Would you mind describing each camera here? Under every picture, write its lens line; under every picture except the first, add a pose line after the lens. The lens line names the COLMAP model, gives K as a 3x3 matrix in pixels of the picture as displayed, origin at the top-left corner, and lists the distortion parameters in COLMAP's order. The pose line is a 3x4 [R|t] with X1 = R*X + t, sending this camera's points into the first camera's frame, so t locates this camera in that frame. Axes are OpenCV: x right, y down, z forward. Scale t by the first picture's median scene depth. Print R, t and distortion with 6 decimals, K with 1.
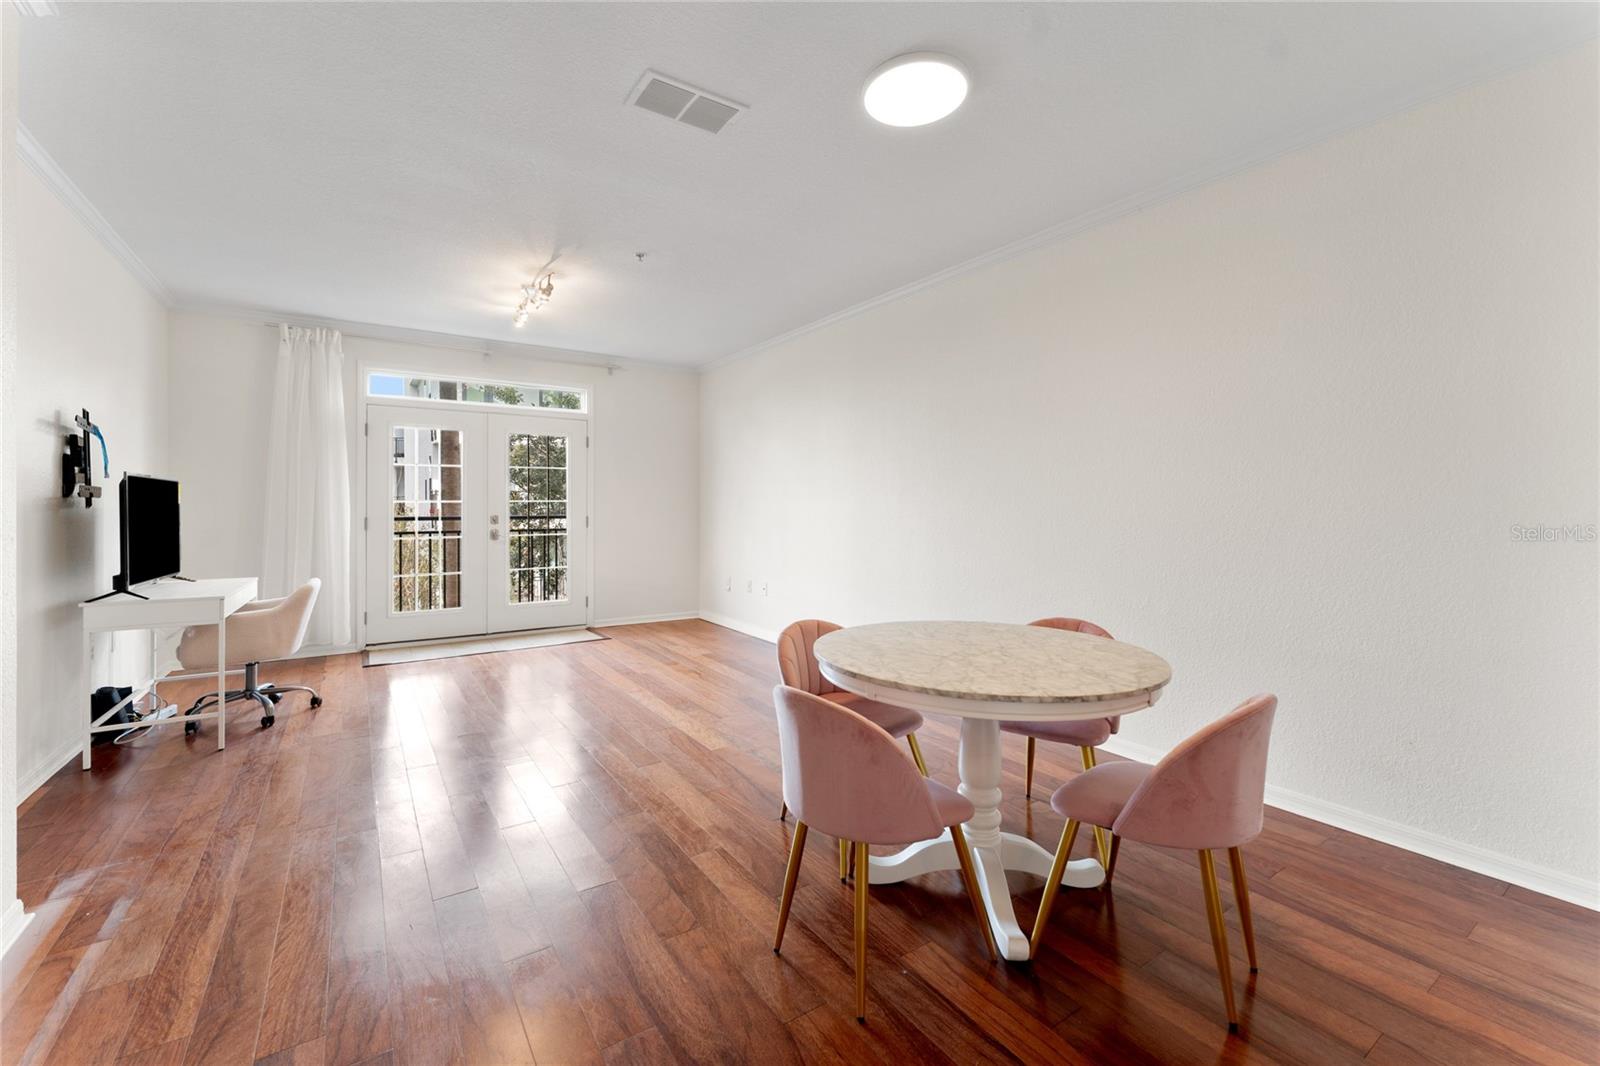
lens RADIAL K [[653.4, 0, 799.3], [0, 653.4, 509.9], [0, 0, 1]] dist [0.000842, 0.000358]
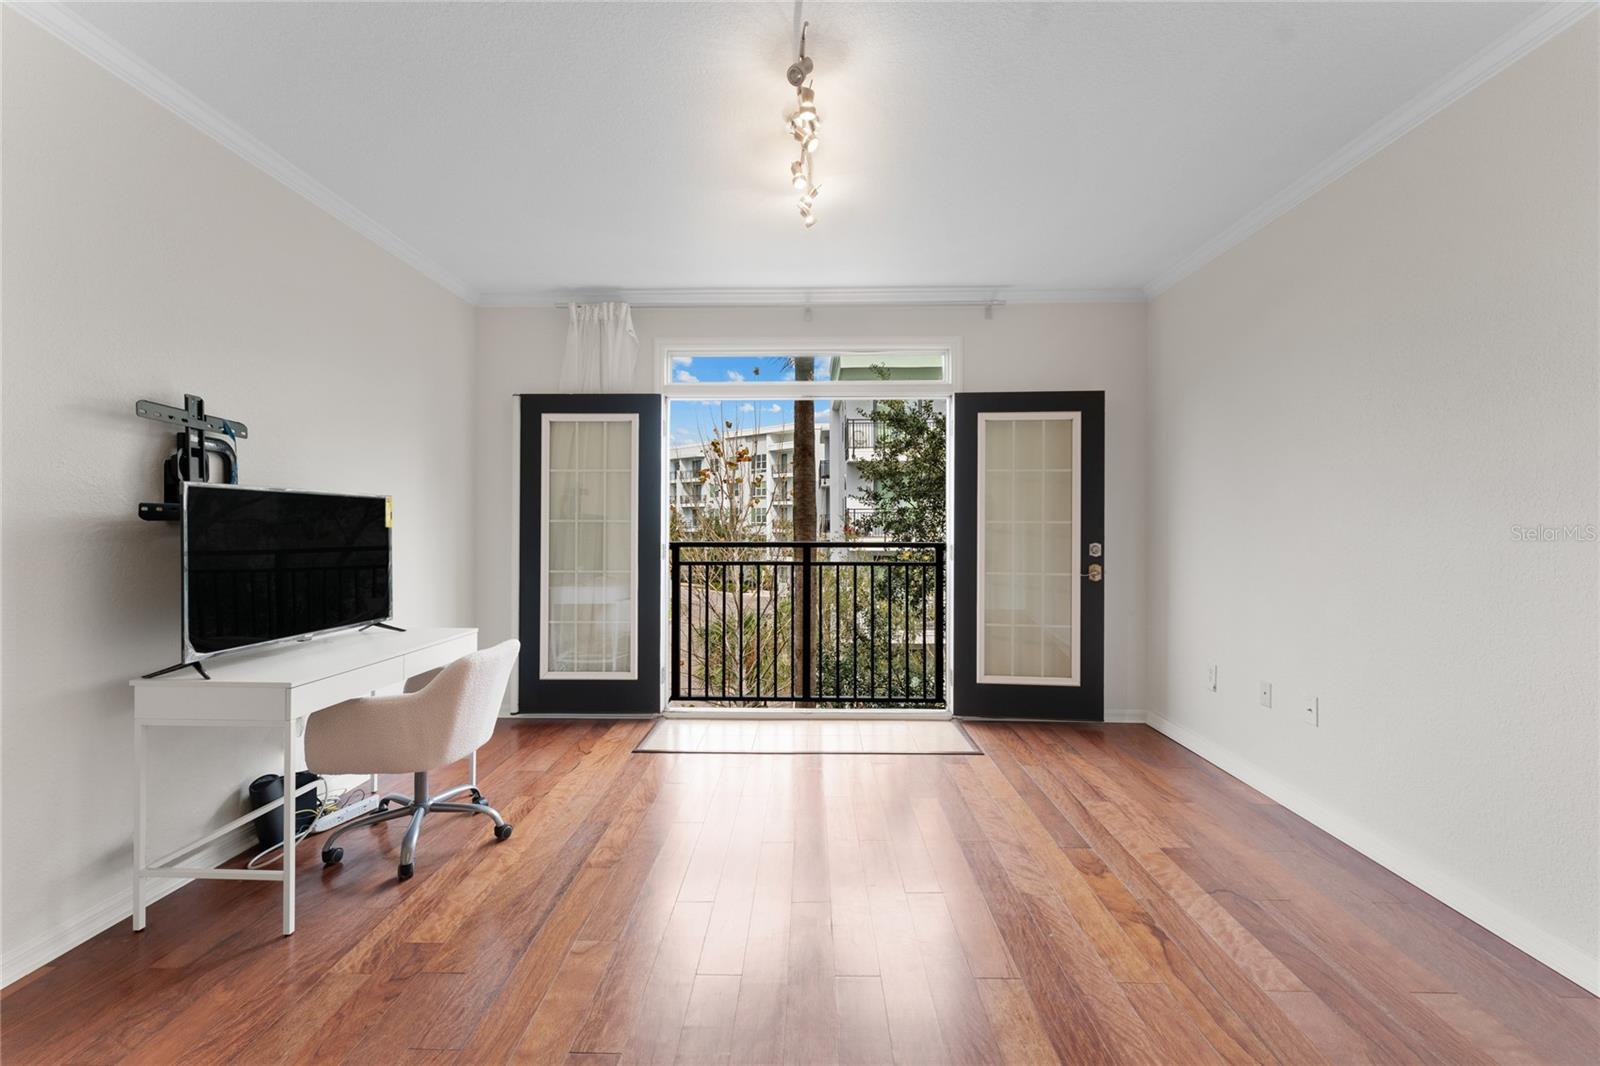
lens RADIAL K [[649.5, 0, 790.3], [0, 649.5, 524.4], [0, 0, 1]] dist [-0.000499, 0.000034]
pose [[0.806249, -0.001511, -0.591575, -0.096216], [0.000679, 0.999998, -0.001629, -0.009754], [0.591577, 0.000912, 0.806248, 0.512052]]
